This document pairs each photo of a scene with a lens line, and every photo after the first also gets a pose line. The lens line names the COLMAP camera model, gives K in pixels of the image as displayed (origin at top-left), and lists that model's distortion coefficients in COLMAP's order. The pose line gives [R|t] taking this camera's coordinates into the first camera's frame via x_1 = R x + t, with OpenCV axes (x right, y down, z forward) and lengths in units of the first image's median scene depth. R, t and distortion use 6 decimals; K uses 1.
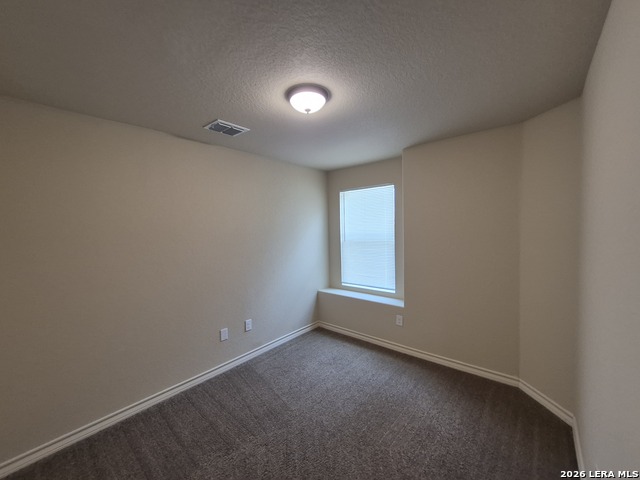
lens RADIAL K [[254.5, 0, 318.2], [0, 254.5, 239.4], [0, 0, 1]] dist [0.001640, 0.000369]
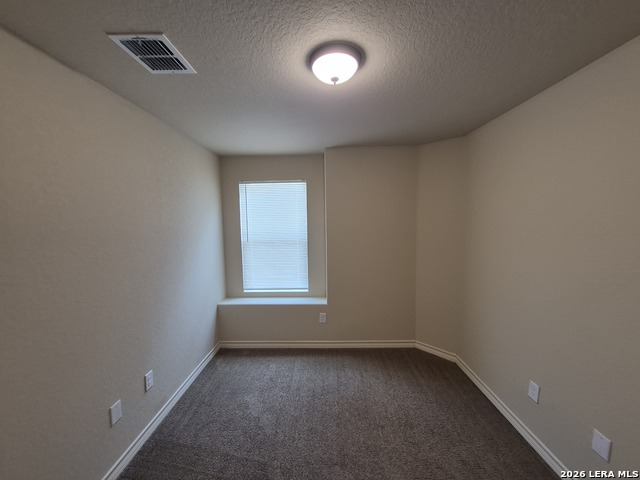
lens RADIAL K [[254.5, 0, 318.3], [0, 254.5, 240.7], [0, 0, 1]] dist [0.001640, 0.000369]
pose [[0.774580, -0.040709, 0.631164, -0.319573], [0.024877, 0.999115, 0.033911, -0.023188], [-0.631986, -0.010565, 0.774907, 0.228403]]
